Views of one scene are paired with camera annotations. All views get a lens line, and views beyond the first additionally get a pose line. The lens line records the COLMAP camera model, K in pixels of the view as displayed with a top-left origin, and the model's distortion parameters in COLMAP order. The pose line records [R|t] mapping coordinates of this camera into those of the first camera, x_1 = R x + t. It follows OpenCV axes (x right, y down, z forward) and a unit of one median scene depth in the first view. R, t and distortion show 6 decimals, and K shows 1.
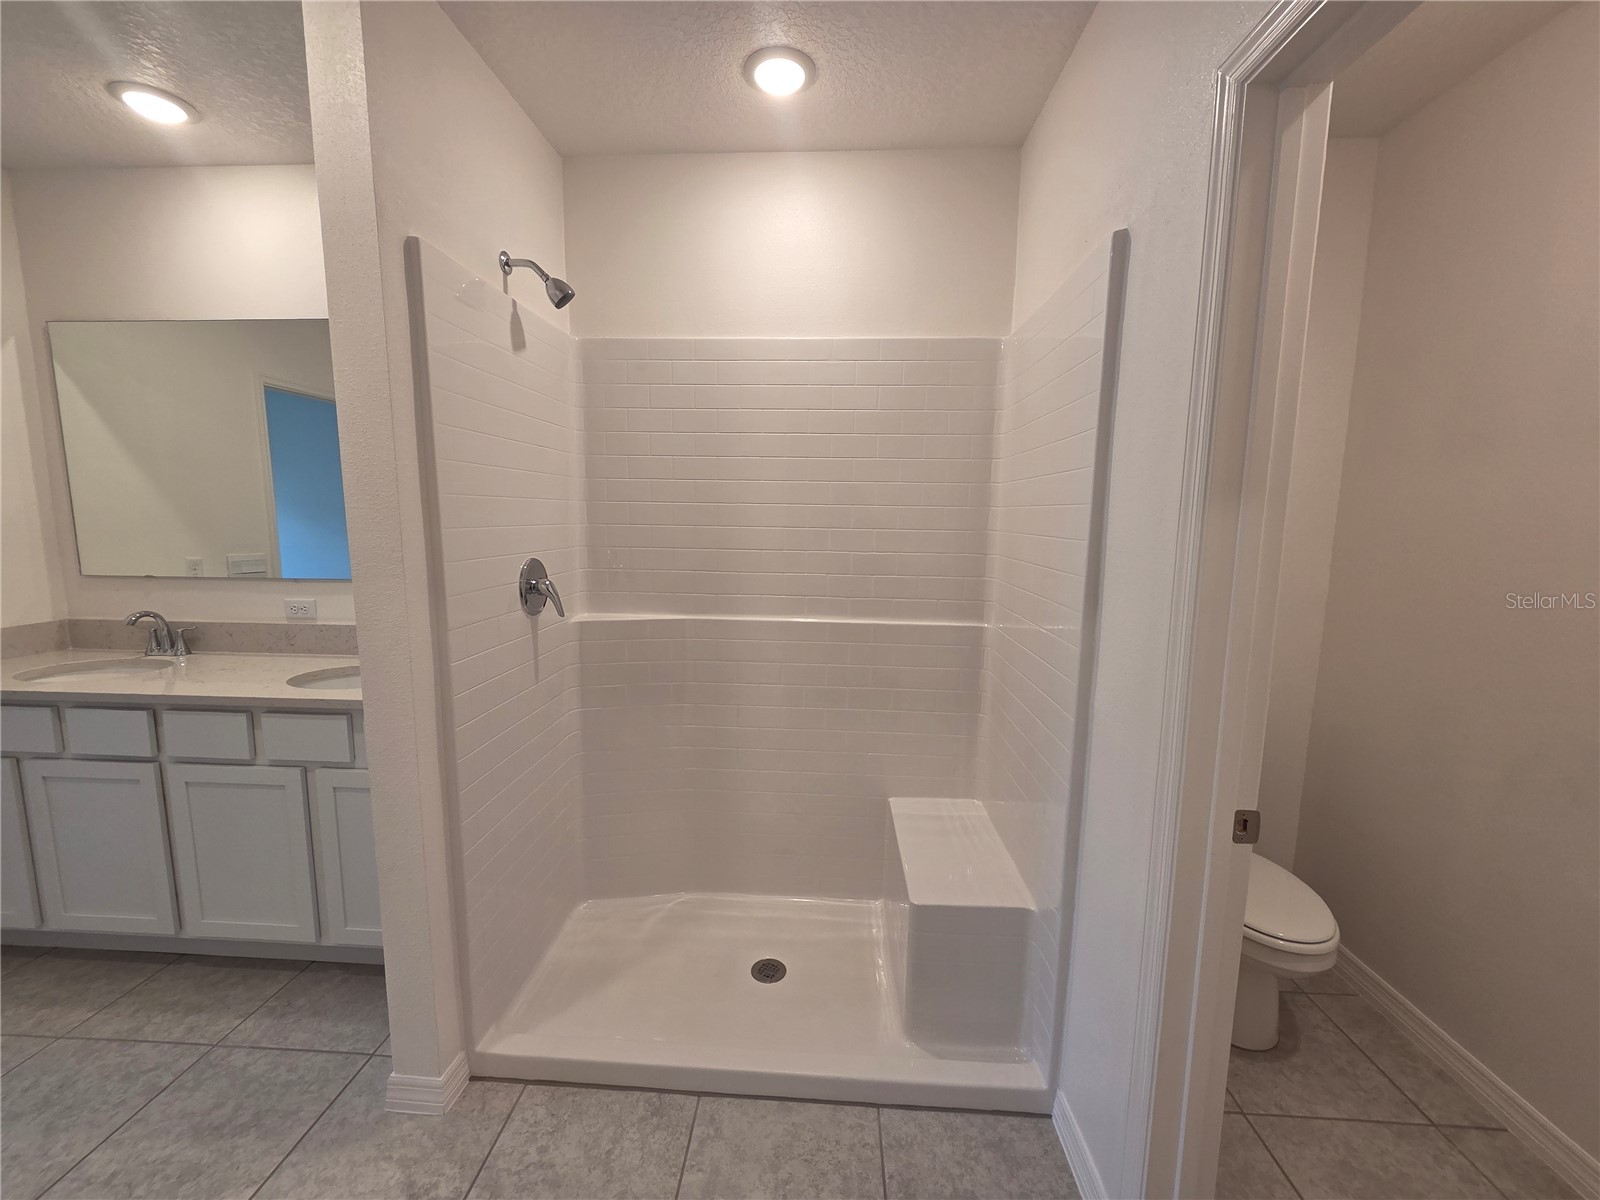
lens RADIAL K [[657.7, 0, 791.3], [0, 657.7, 600.4], [0, 0, 1]] dist [0.000955, 0.001610]
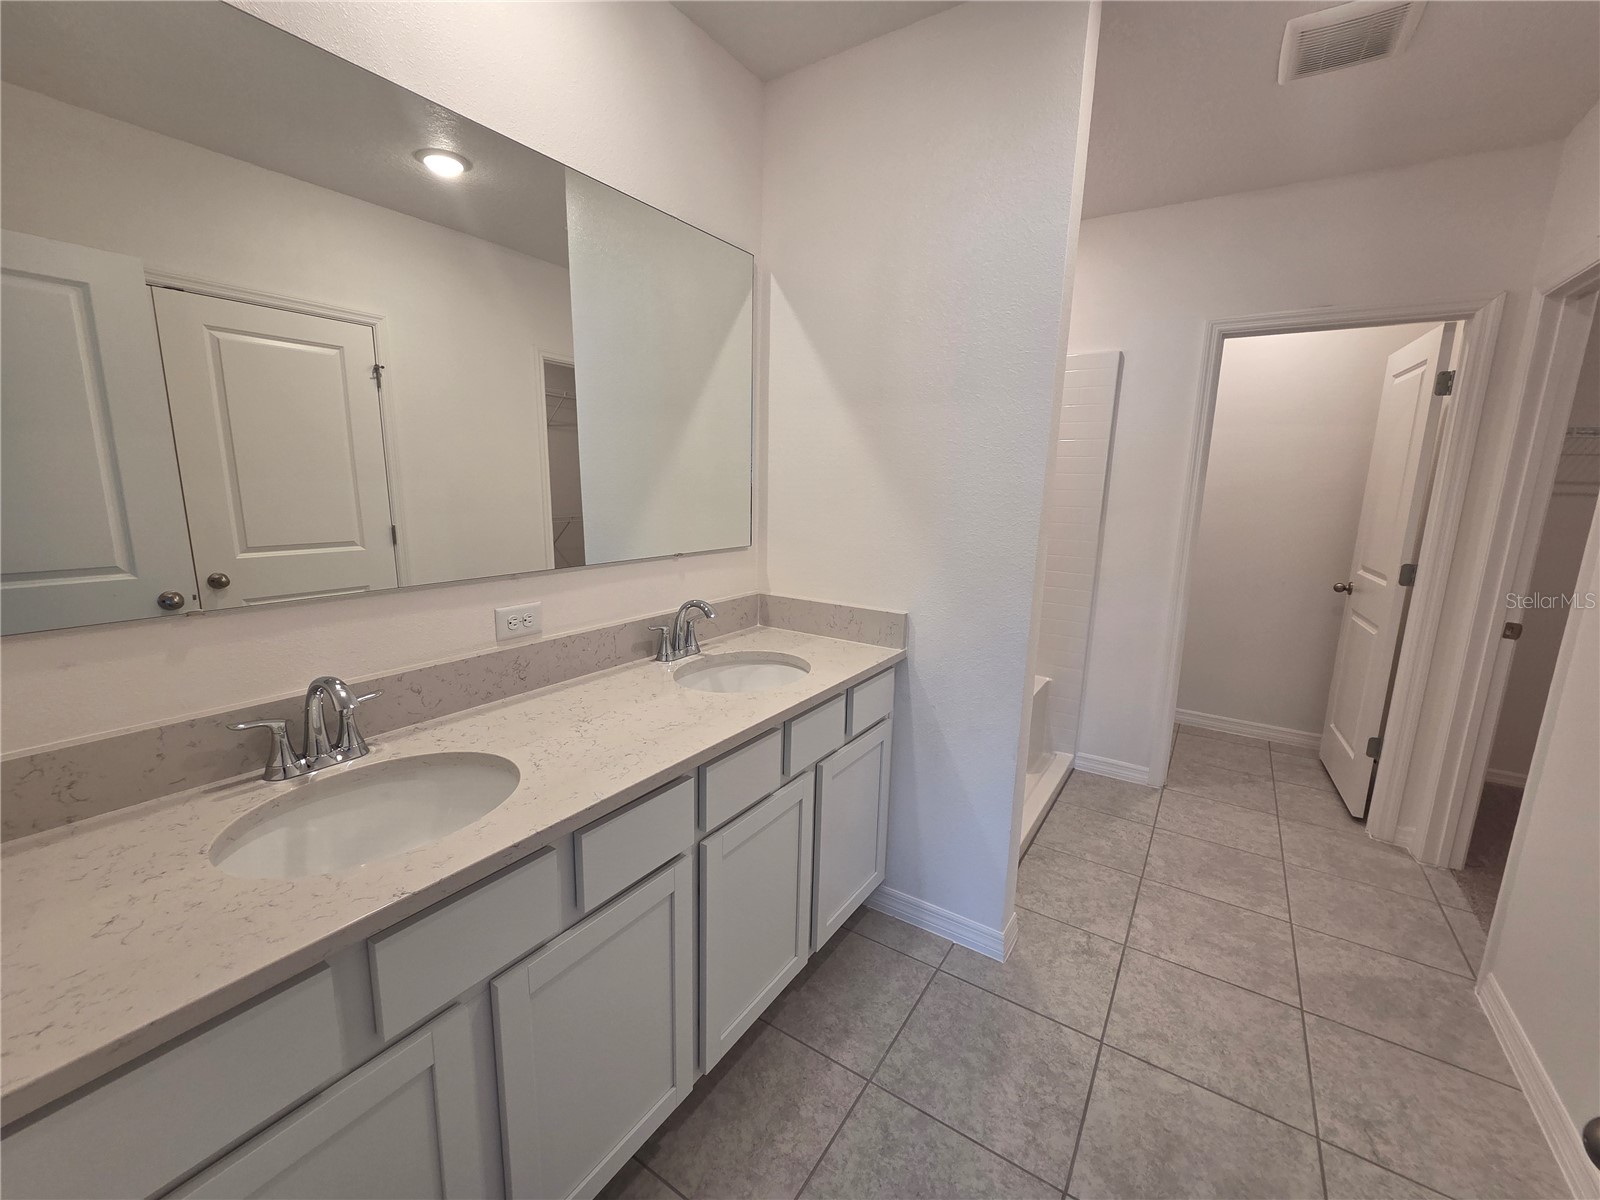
lens RADIAL K [[657.7, 0, 789.6], [0, 657.7, 606.6], [0, 0, 1]] dist [0.000955, 0.001610]
pose [[0.507198, -0.169656, 0.844966, -1.541671], [0.103043, 0.985337, 0.135987, -0.079566], [-0.855647, 0.018095, 0.517243, 0.615422]]
